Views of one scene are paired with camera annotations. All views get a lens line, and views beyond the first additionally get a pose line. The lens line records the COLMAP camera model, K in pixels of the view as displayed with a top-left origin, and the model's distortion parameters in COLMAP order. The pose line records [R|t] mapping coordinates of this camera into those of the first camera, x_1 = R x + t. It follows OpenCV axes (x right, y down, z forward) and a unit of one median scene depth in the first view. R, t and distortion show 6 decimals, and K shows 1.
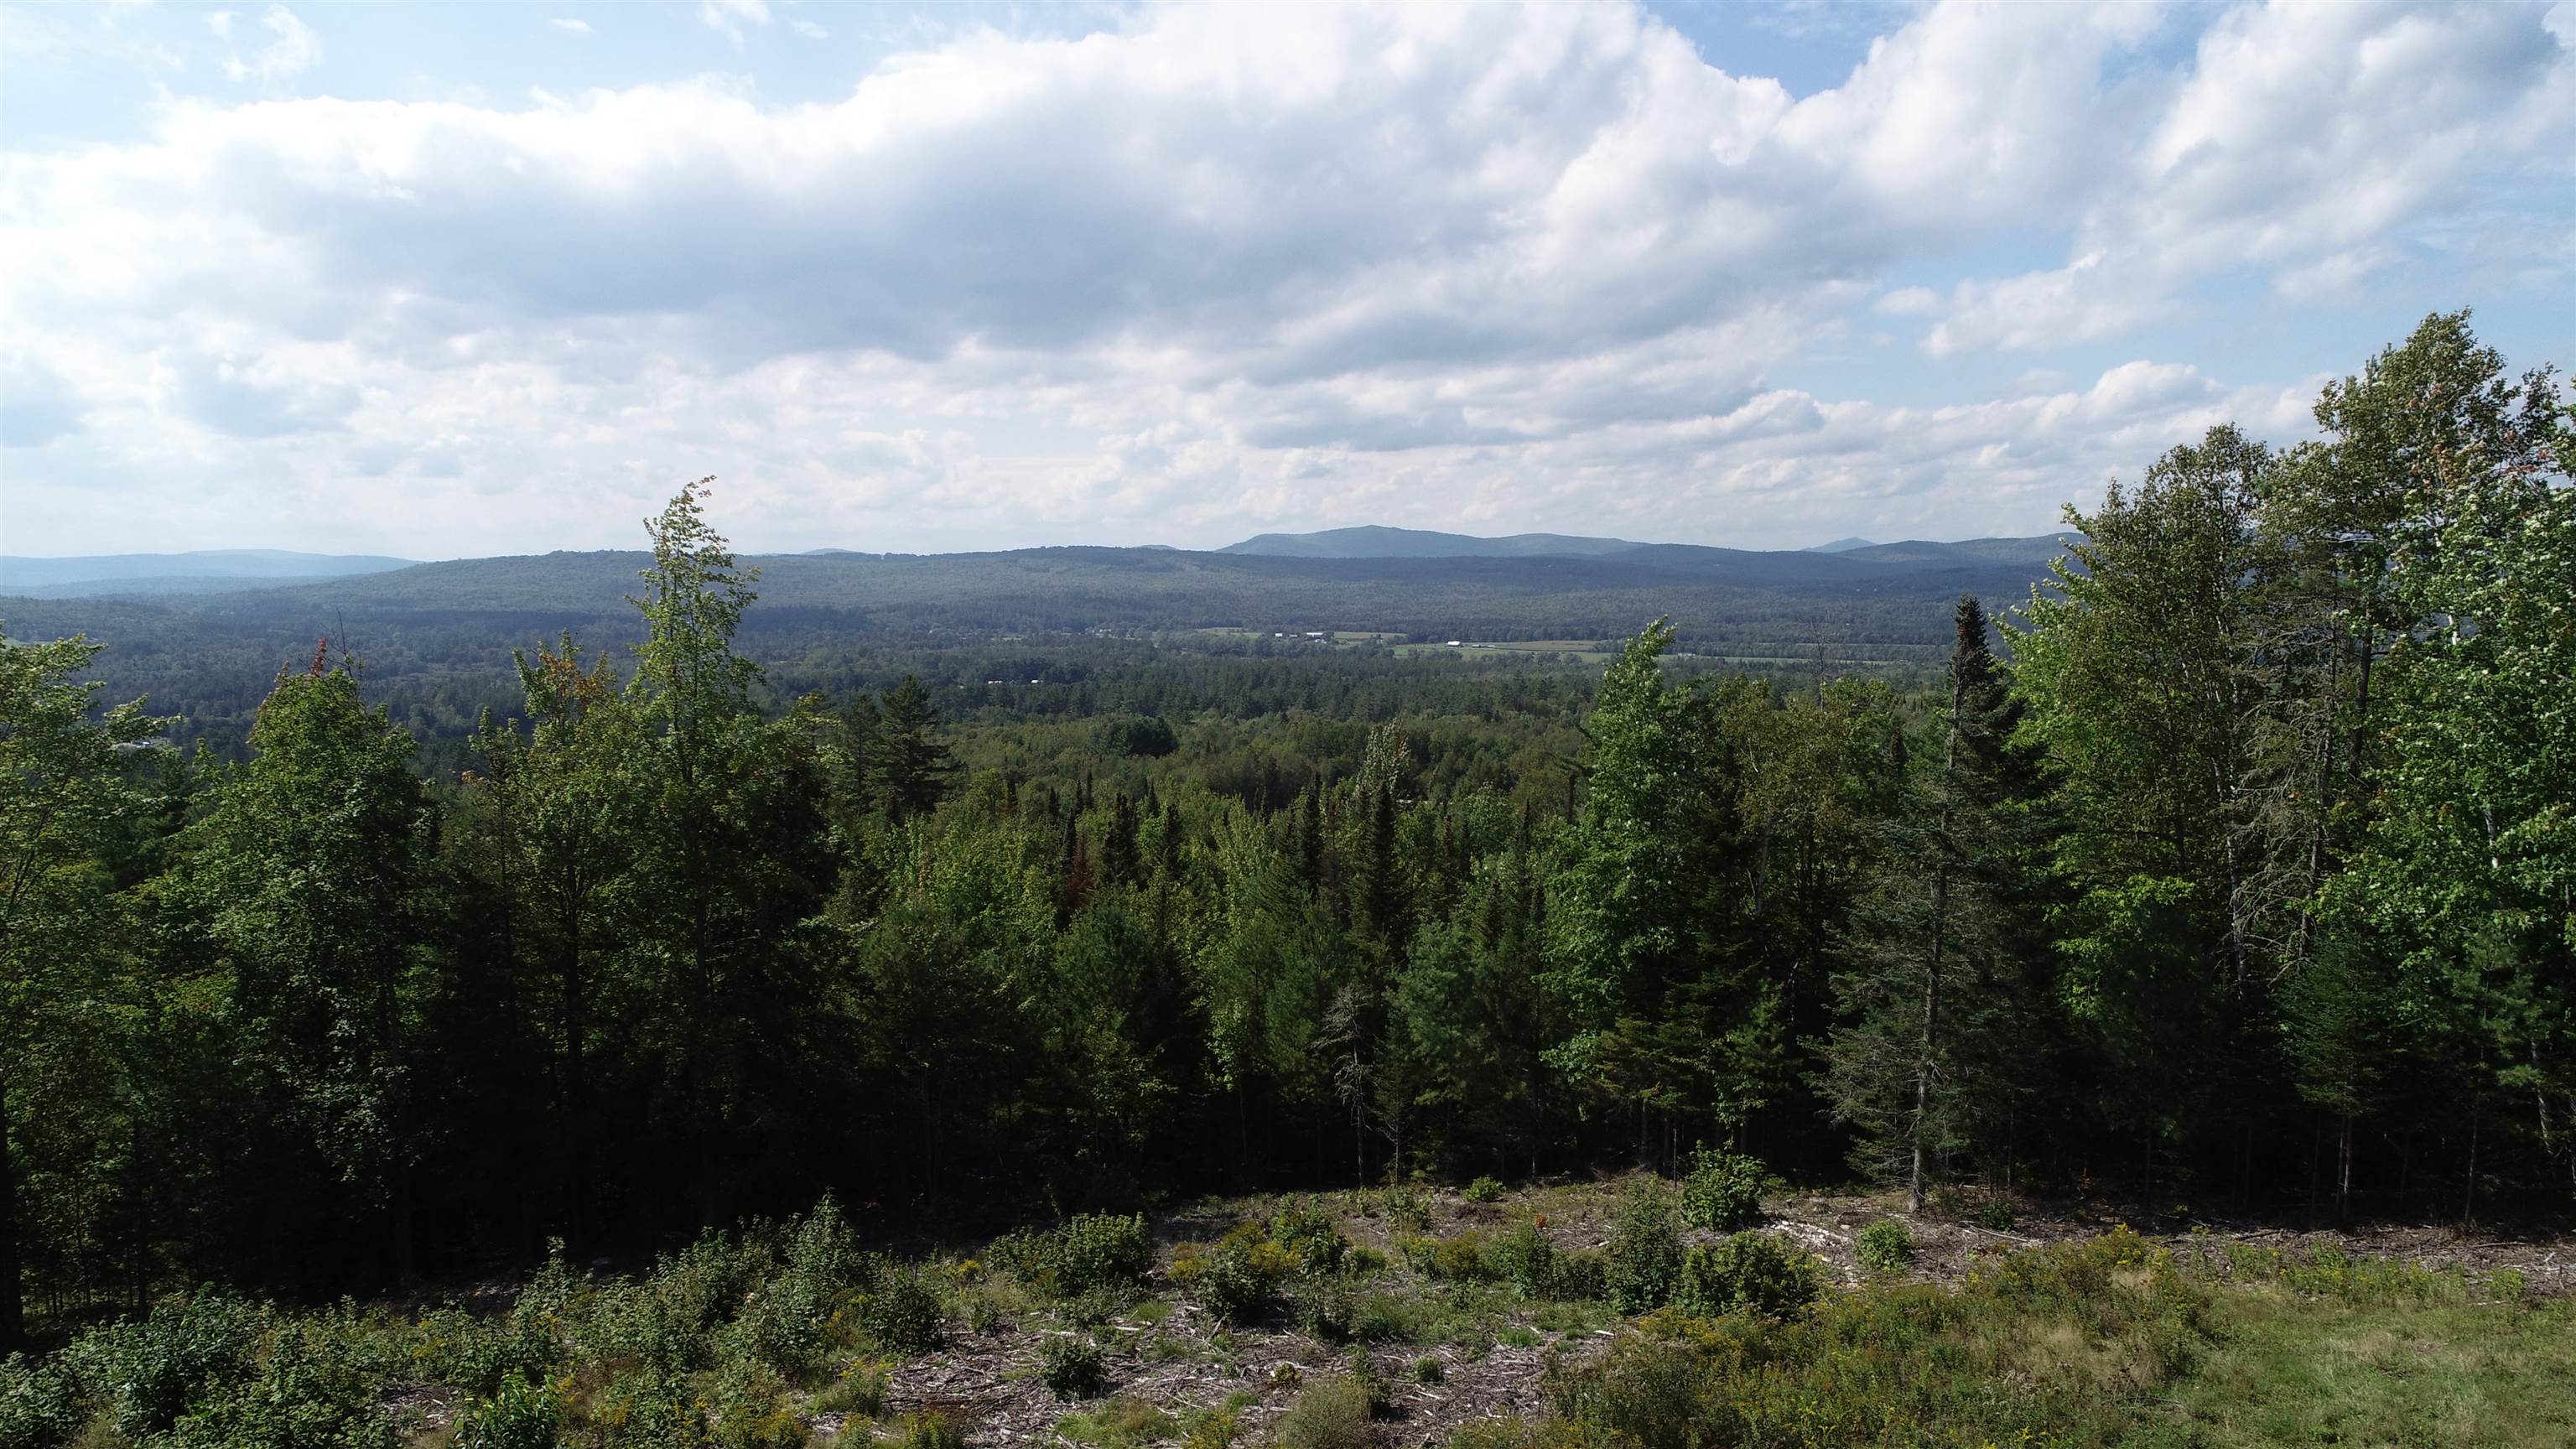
lens RADIAL K [[1715.9, 0, 1290.0], [0, 1715.9, 725.3], [0, 0, 1]] dist [-0.000930, -0.001316]
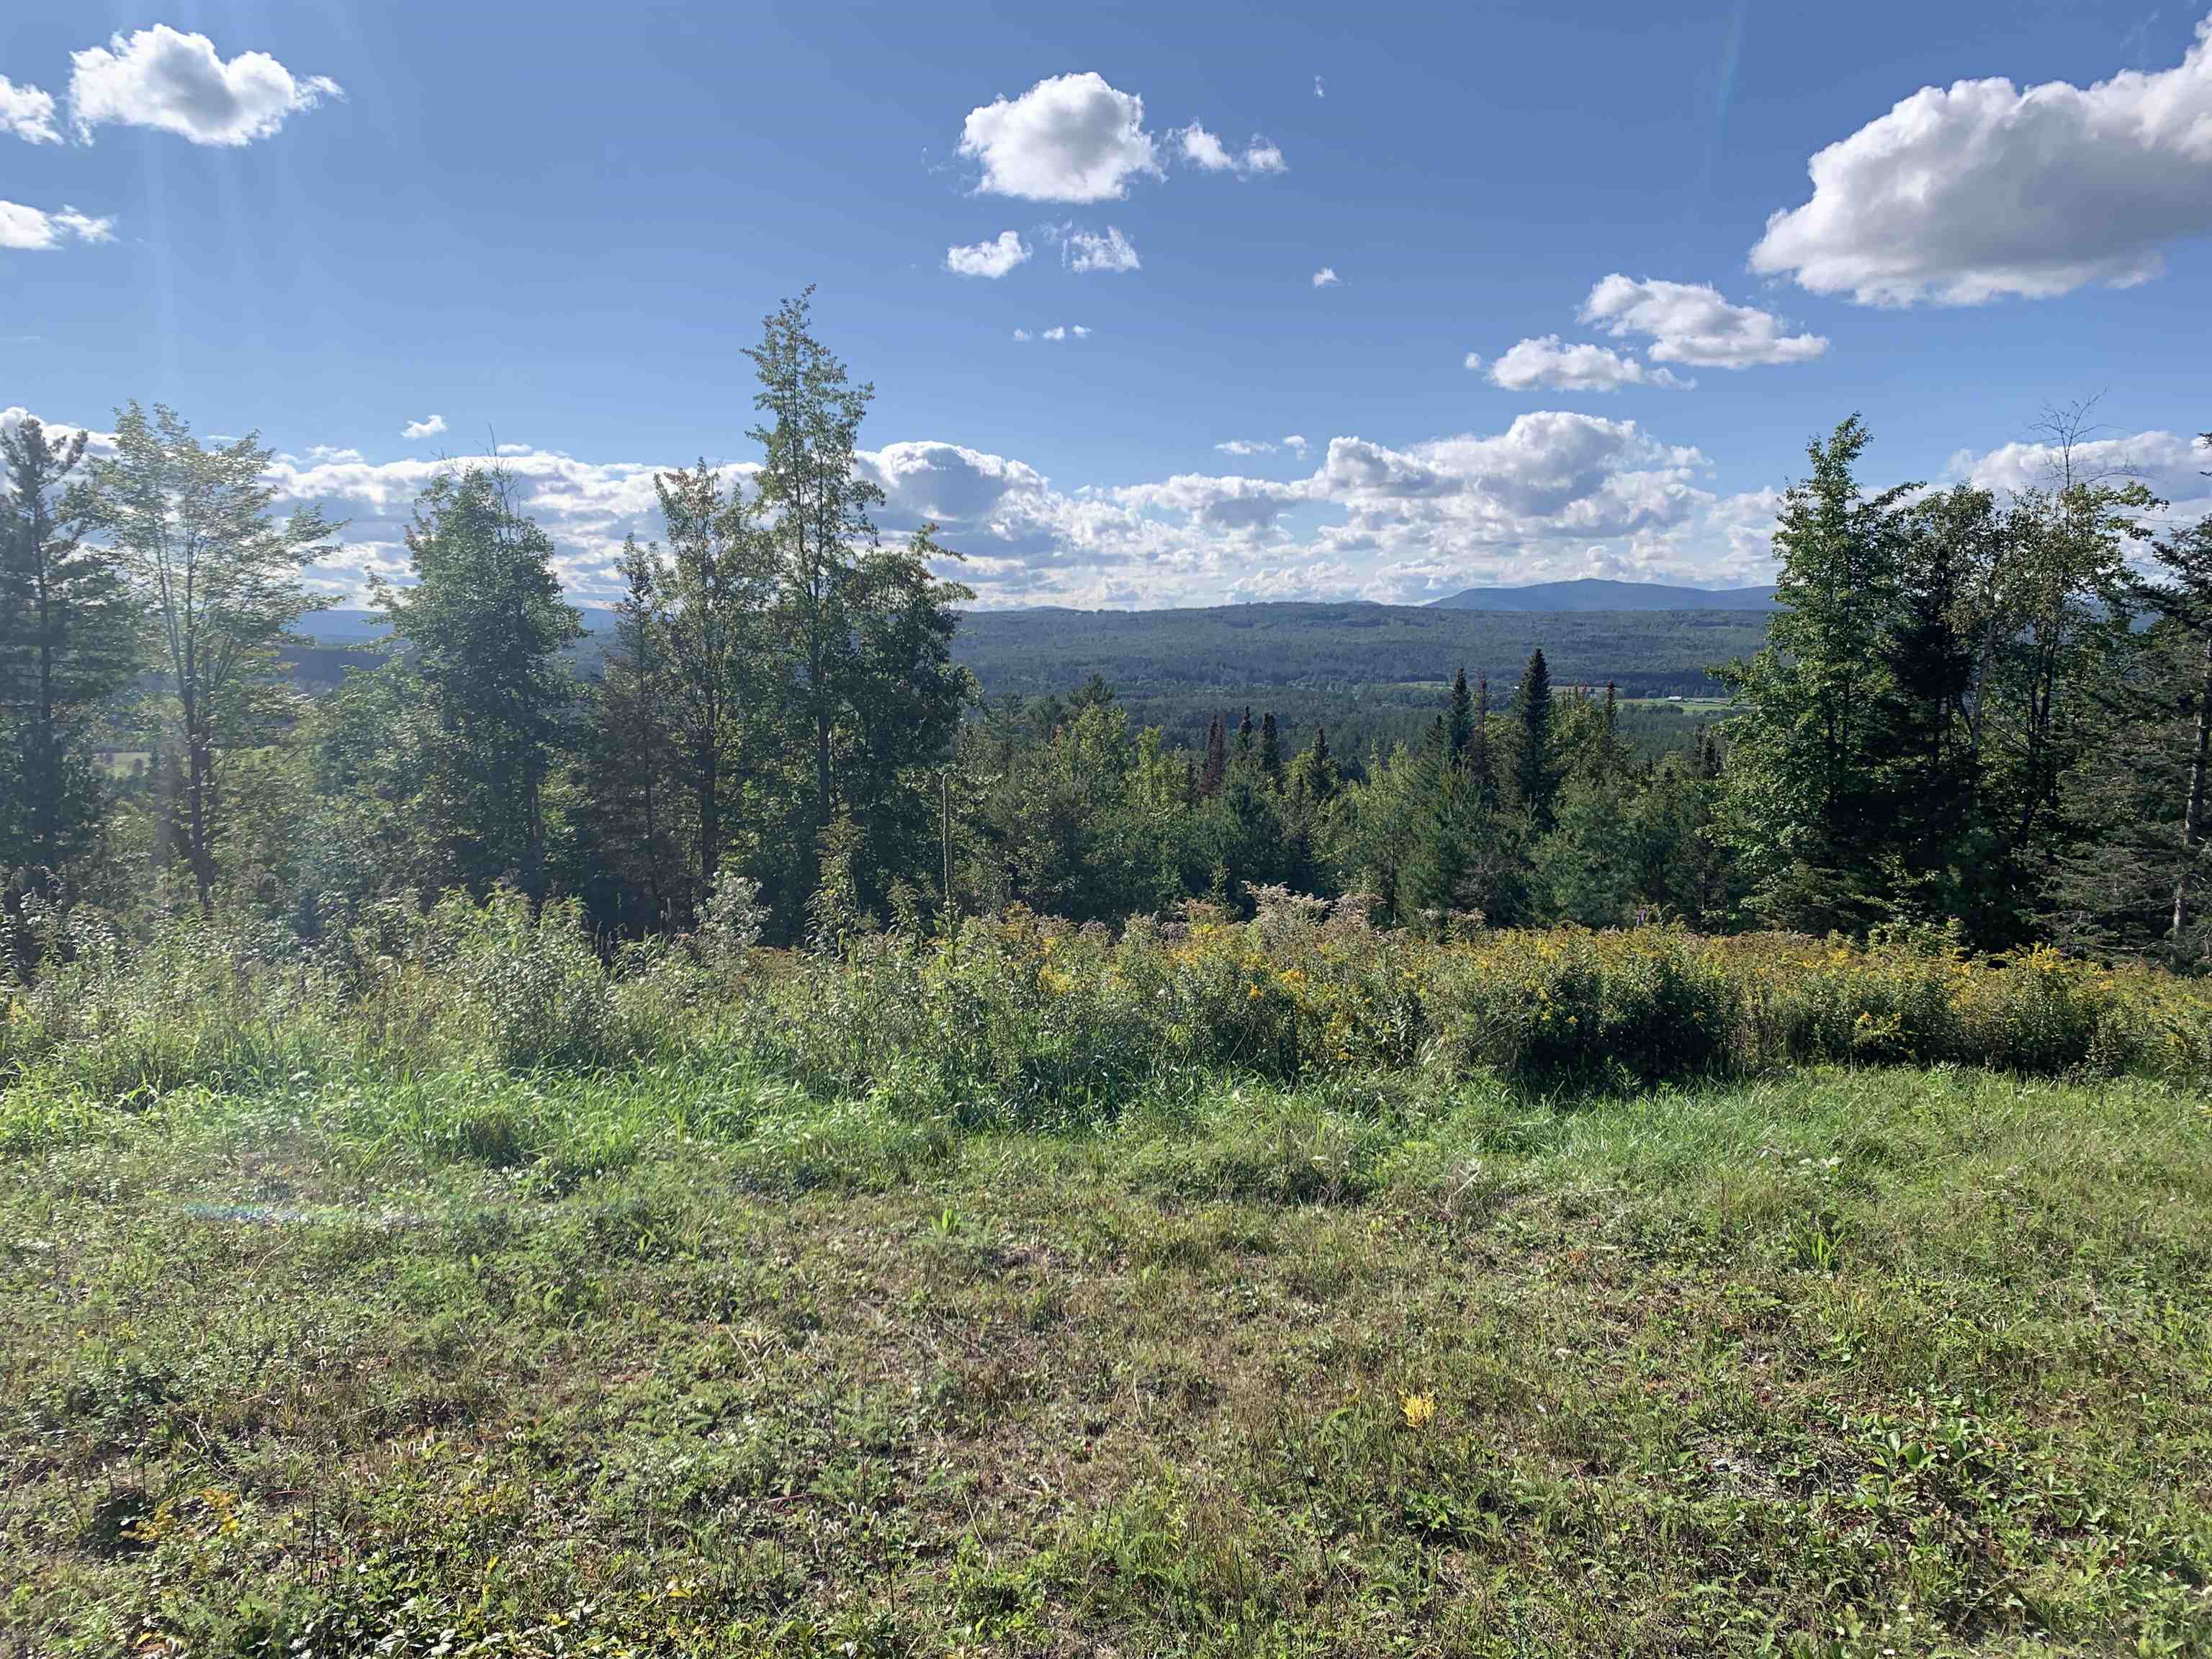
lens RADIAL K [[1688.1, 0, 1091.9], [0, 1688.1, 829.6], [0, 0, 1]] dist [0.072841, -0.057669]
pose [[0.972691, 0.026858, -0.230544, 0.036279], [-0.019973, 0.999284, 0.032146, 0.112280], [0.231242, -0.026663, 0.972531, 0.059221]]
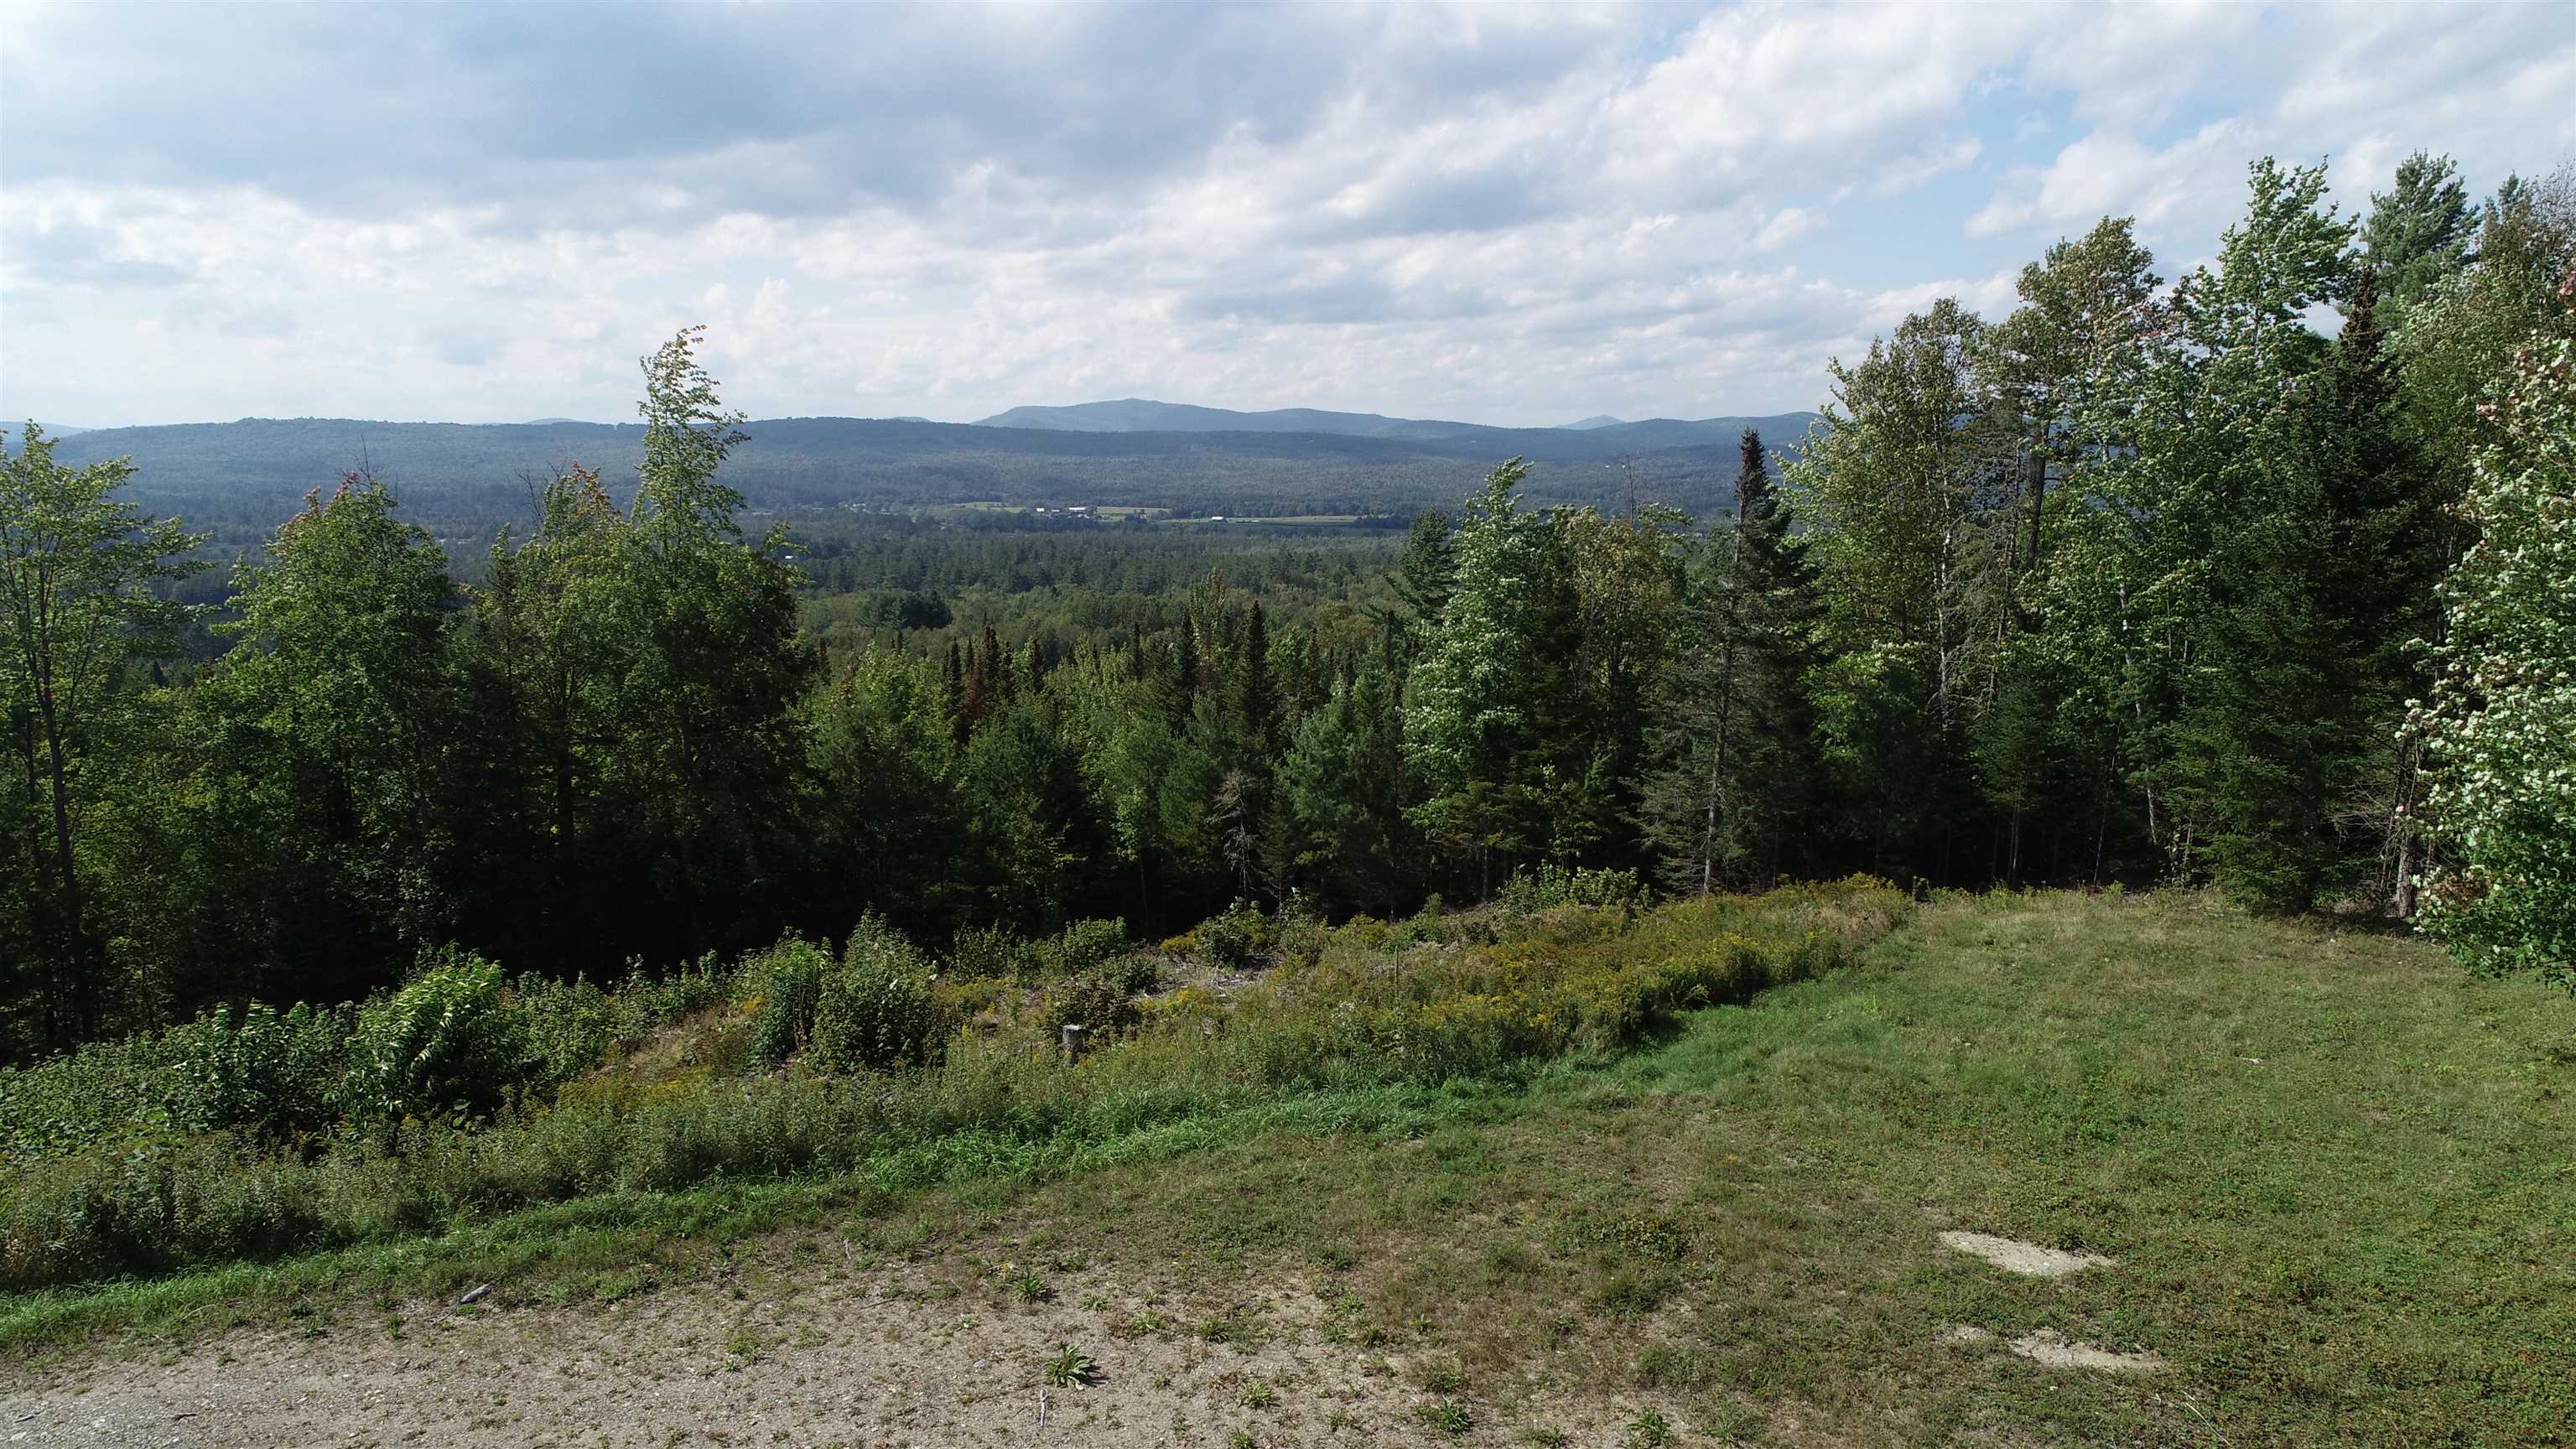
lens RADIAL K [[1715.9, 0, 1291.4], [0, 1715.9, 735.5], [0, 0, 1]] dist [-0.000930, -0.001316]
pose [[0.990387, -0.018111, 0.137134, -0.087848], [0.007380, 0.996898, 0.078359, 0.035402], [-0.138128, -0.076593, 0.987448, -0.165125]]
